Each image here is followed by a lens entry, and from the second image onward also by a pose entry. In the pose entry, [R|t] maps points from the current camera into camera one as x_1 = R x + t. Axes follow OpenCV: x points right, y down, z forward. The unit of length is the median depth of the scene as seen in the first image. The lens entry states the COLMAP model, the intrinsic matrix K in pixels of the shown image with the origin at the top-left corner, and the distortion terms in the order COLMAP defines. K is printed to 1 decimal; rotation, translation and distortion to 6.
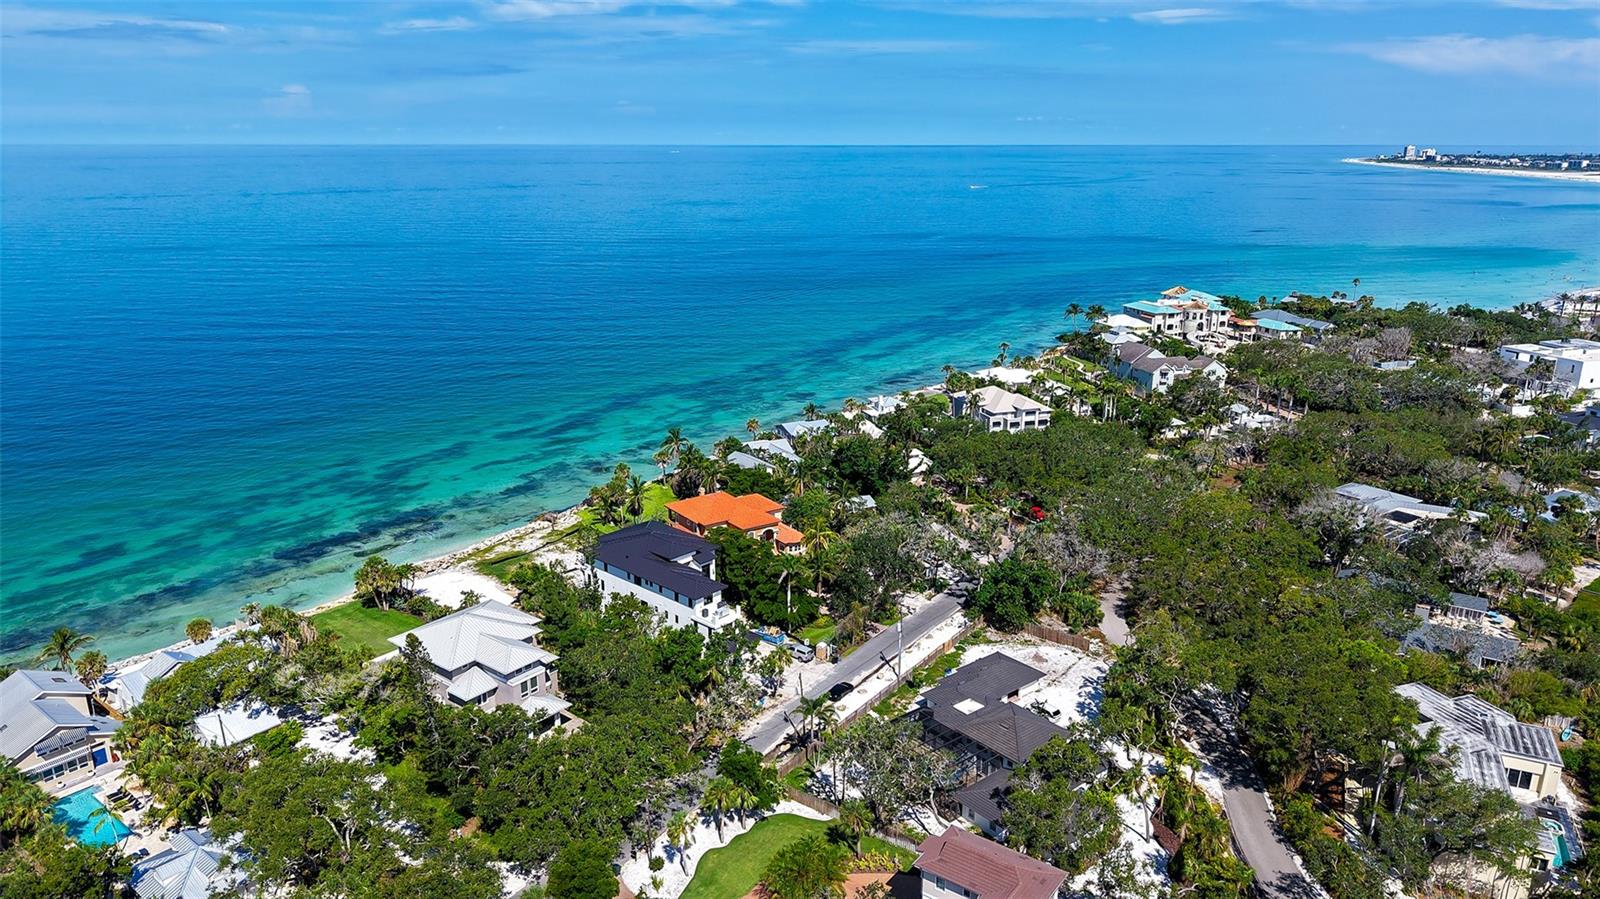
lens RADIAL K [[1064.9, 0, 792.5], [0, 1064.9, 444.4], [0, 0, 1]] dist [0.024085, -0.029641]
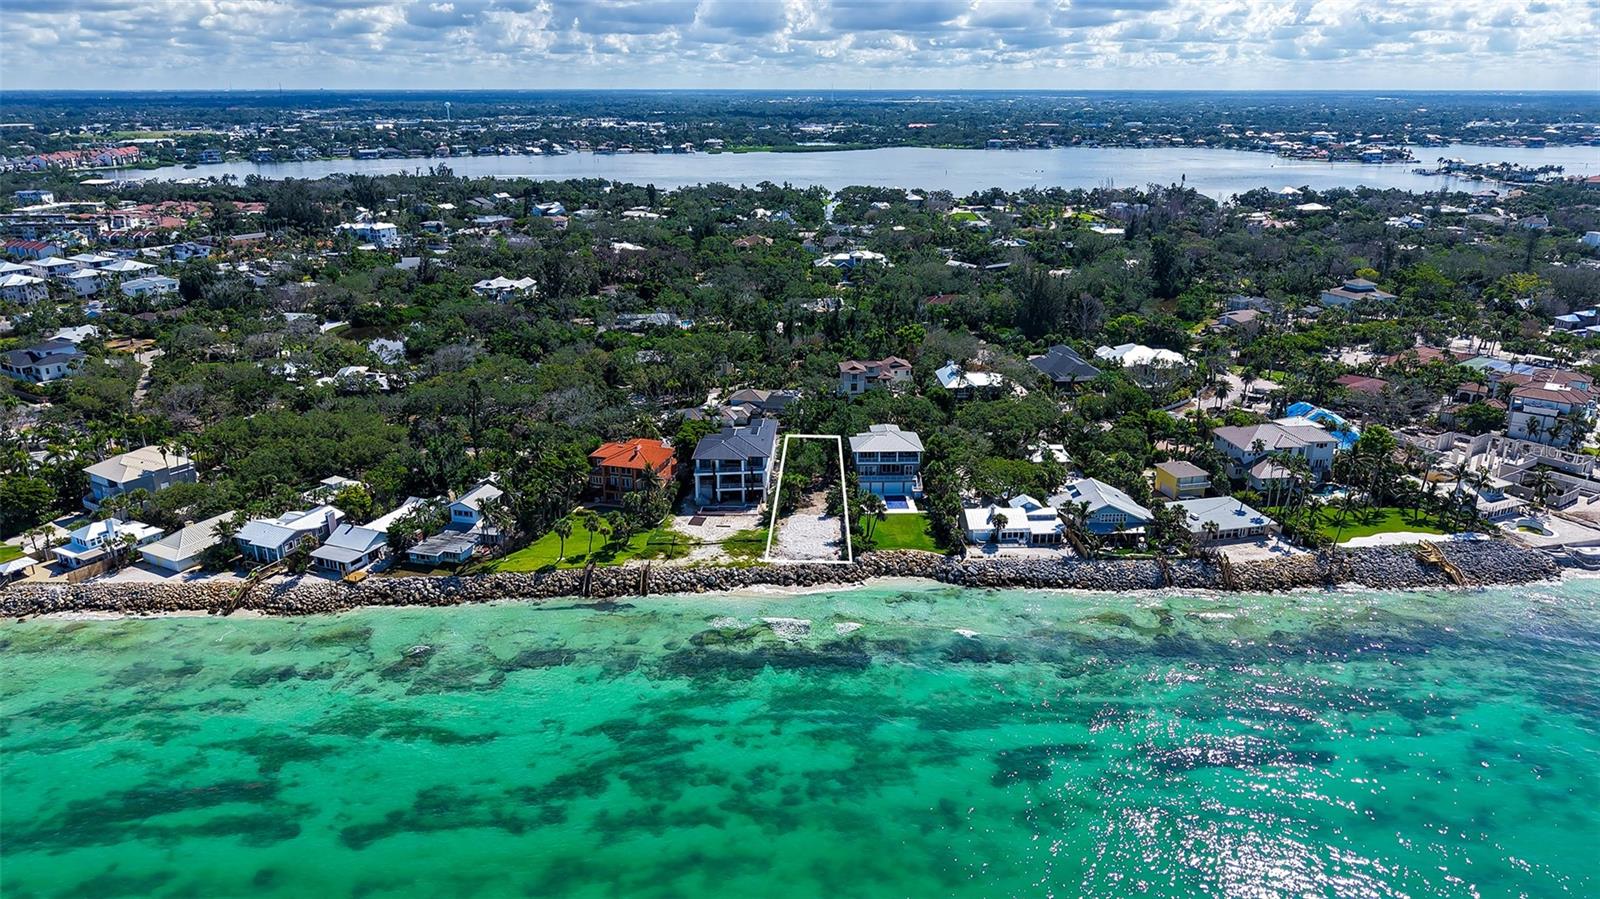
lens RADIAL K [[1064.9, 0, 801.6], [0, 1064.9, 441.7], [0, 0, 1]] dist [0.024085, -0.029641]
pose [[-0.651112, -0.238326, 0.720593, -1.065991], [0.212460, 0.854231, 0.474500, -0.494038], [-0.728638, 0.462050, -0.505565, 1.435200]]
